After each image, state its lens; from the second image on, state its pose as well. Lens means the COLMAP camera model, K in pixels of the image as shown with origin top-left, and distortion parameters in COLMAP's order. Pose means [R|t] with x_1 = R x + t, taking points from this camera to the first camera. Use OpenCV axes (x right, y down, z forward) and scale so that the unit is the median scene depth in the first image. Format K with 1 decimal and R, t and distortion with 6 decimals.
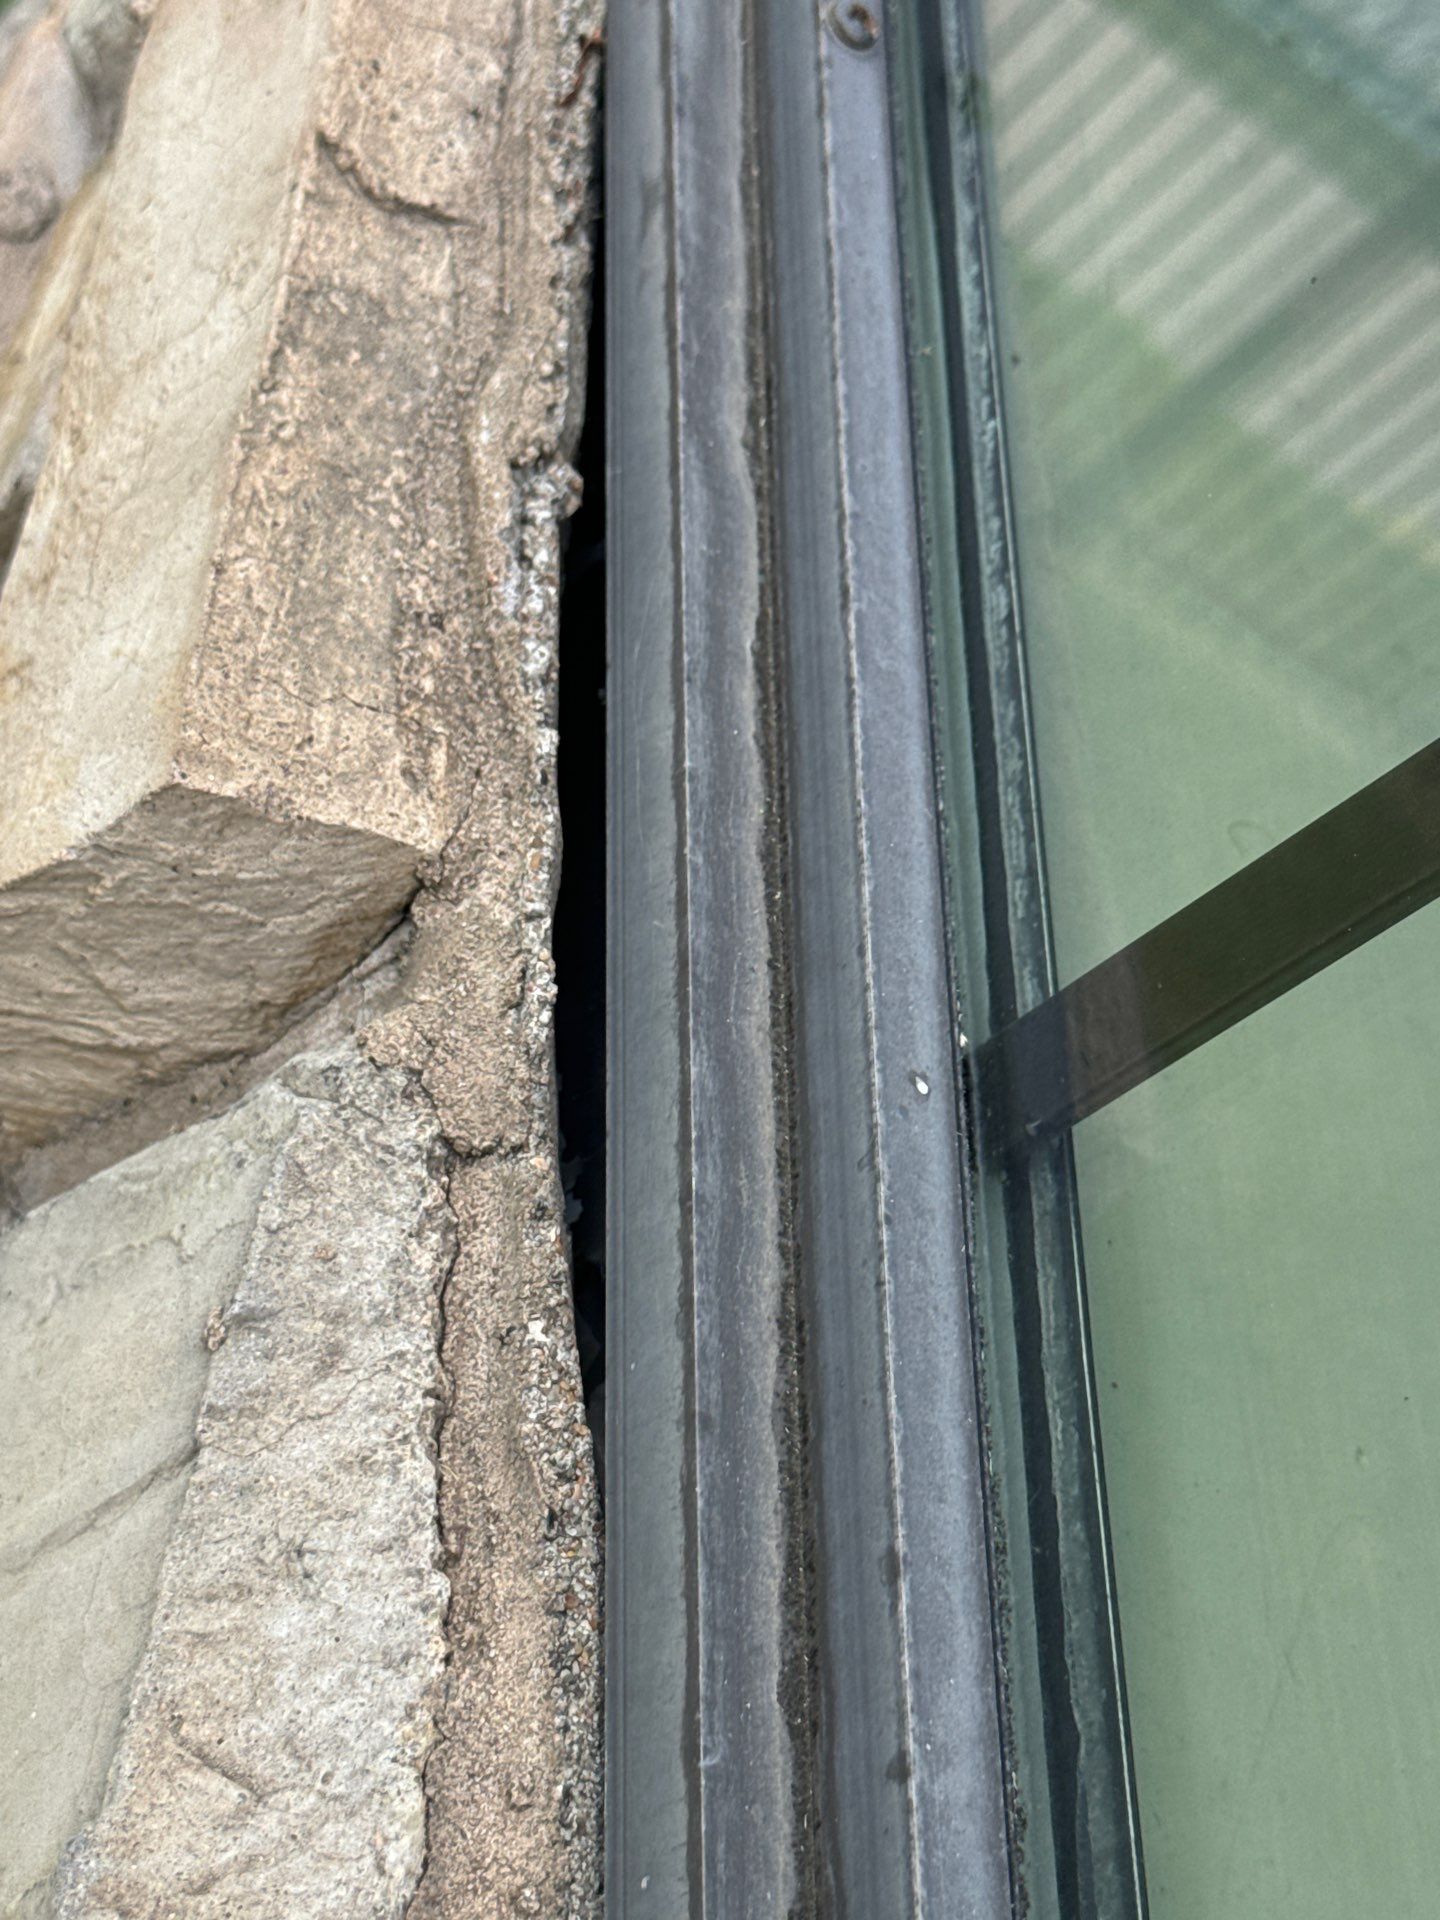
lens RADIAL K [[3541.1, 0, 582.8], [0, 3541.1, 959.9], [0, 0, 1]] dist [0.128001, -0.037662]
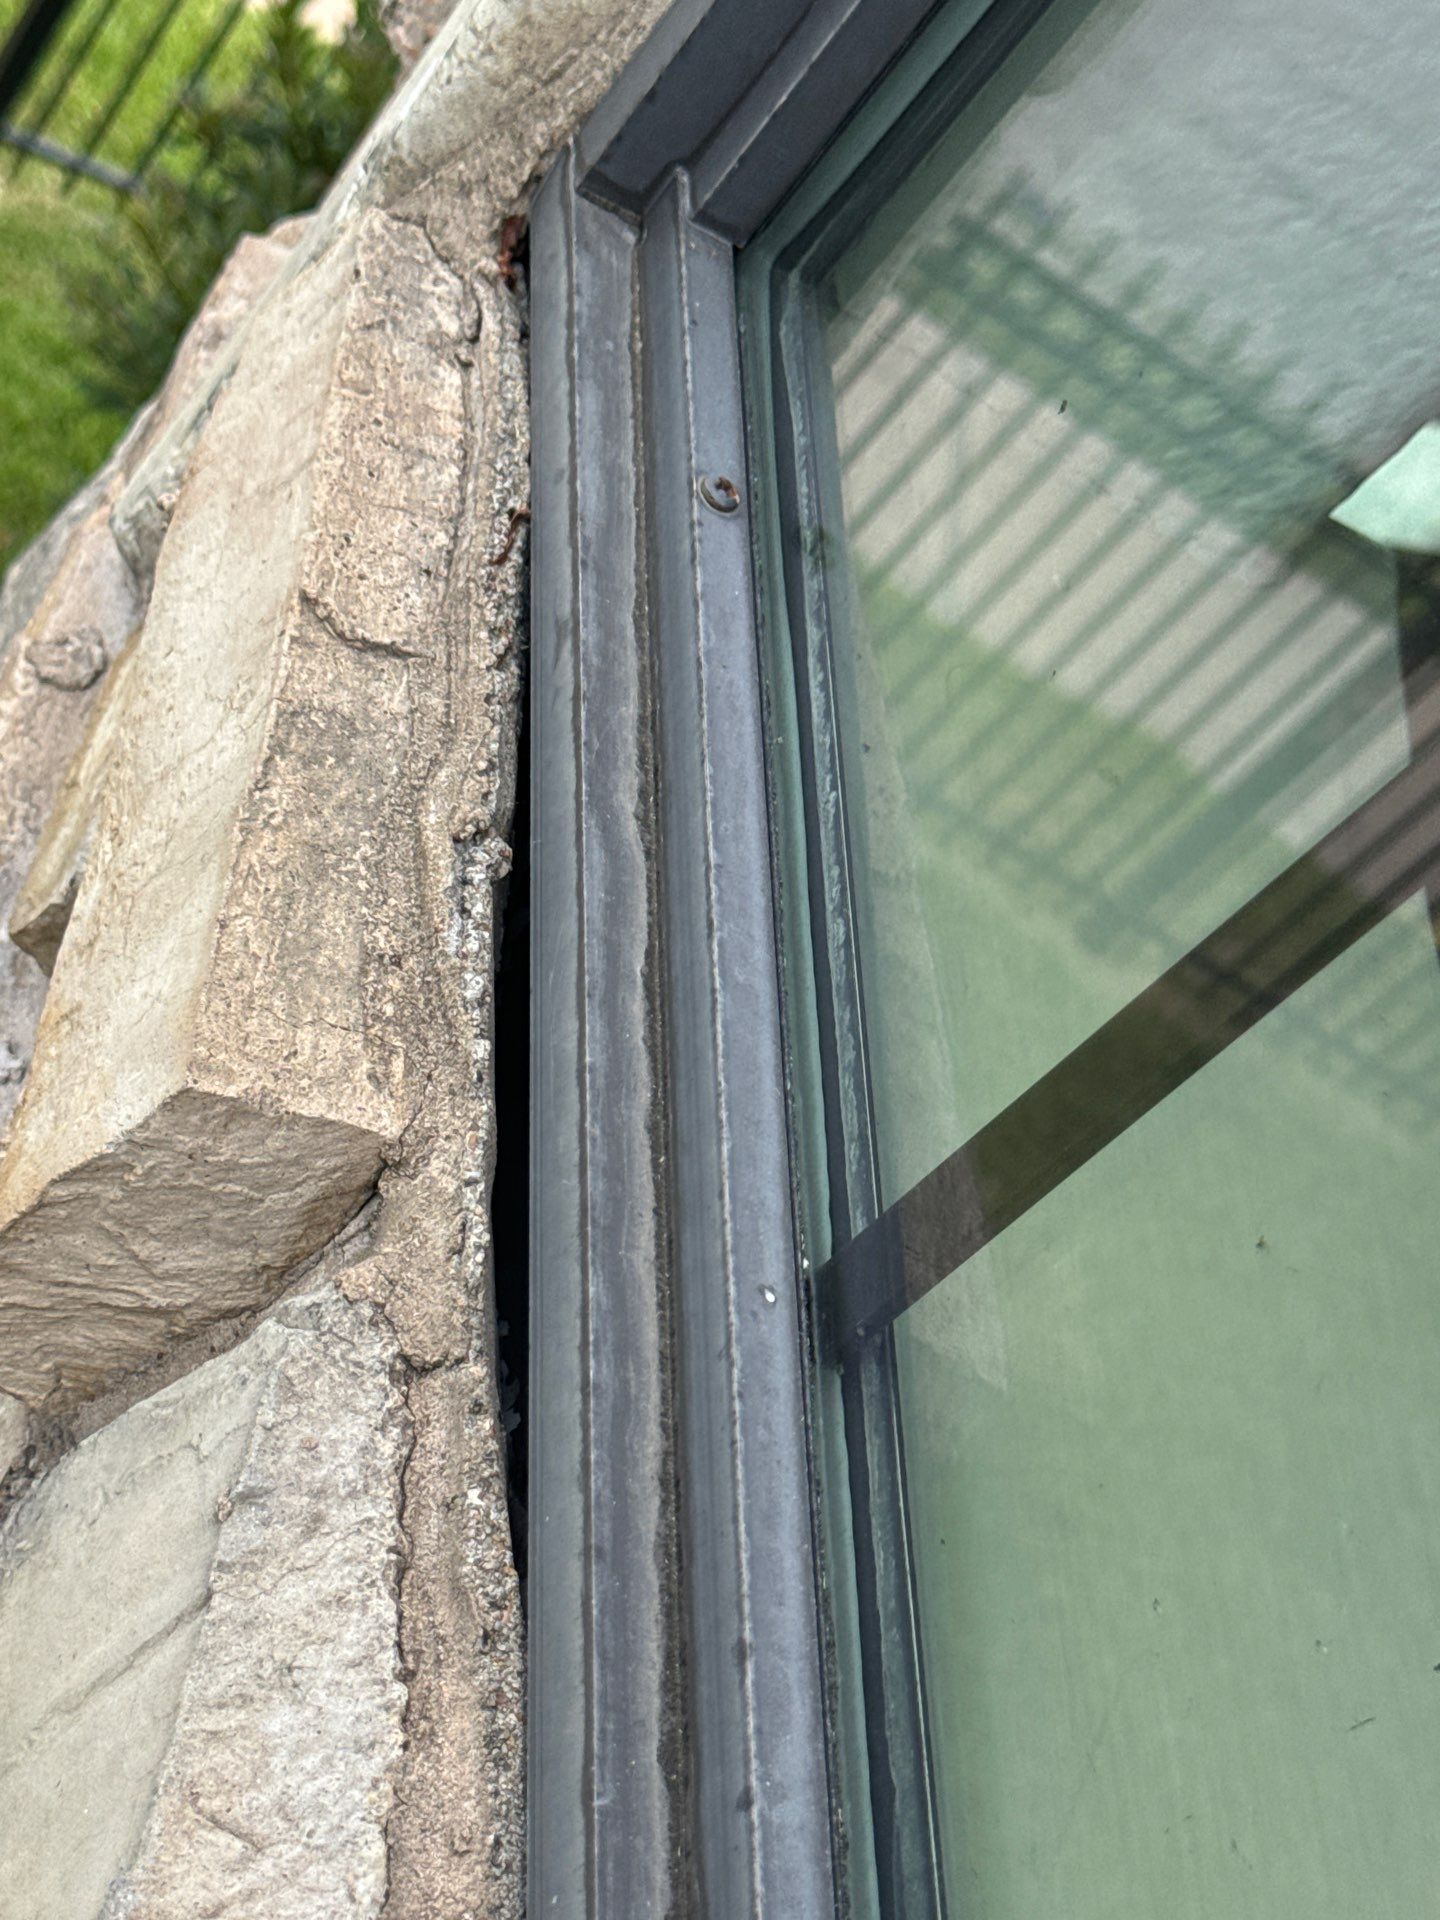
lens RADIAL K [[3541.1, 0, 582.8], [0, 3541.1, 959.9], [0, 0, 1]] dist [0.128001, -0.037662]
pose [[0.999162, -0.035256, -0.020770, 0.055691], [0.032443, 0.991880, -0.122970, 0.066551], [0.024937, 0.122193, 0.992193, -0.275222]]
